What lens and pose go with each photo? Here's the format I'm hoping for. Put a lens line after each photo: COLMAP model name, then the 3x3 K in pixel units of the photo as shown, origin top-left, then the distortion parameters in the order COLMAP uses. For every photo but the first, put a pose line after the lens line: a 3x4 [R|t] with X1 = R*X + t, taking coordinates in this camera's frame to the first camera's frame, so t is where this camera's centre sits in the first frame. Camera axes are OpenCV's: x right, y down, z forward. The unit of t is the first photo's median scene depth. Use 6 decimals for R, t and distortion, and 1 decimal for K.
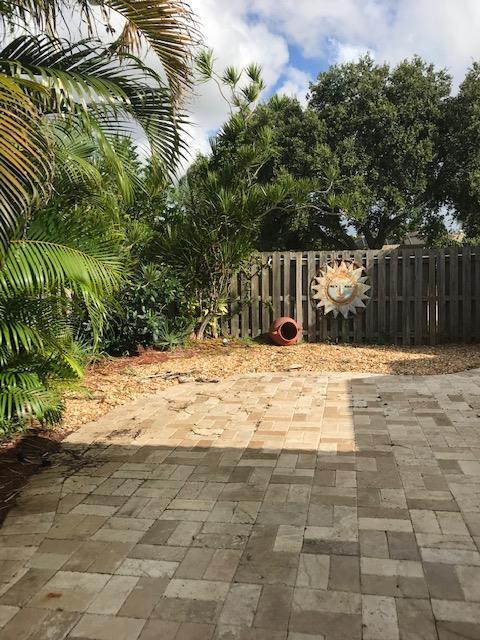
lens RADIAL K [[532.5, 0, 240.4], [0, 532.5, 320.3], [0, 0, 1]] dist [0.025563, -0.043036]
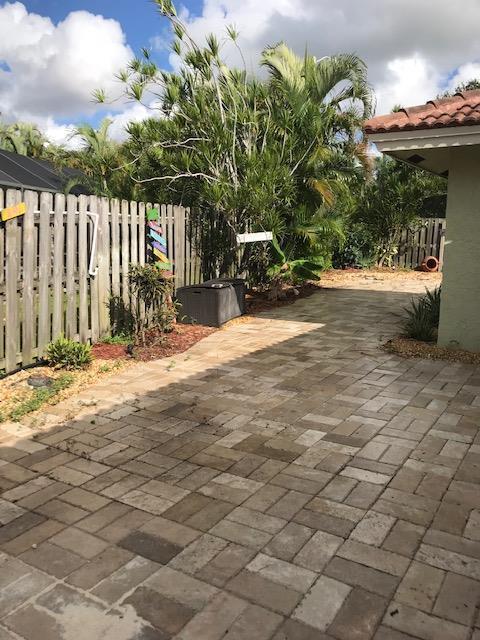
lens RADIAL K [[532.5, 0, 239.8], [0, 532.5, 319.7], [0, 0, 1]] dist [0.025563, -0.043036]
pose [[0.934527, 0.092967, -0.343534, 0.115522], [-0.064109, 0.993463, 0.094451, 0.073623], [0.350069, -0.066243, 0.934379, -0.846310]]
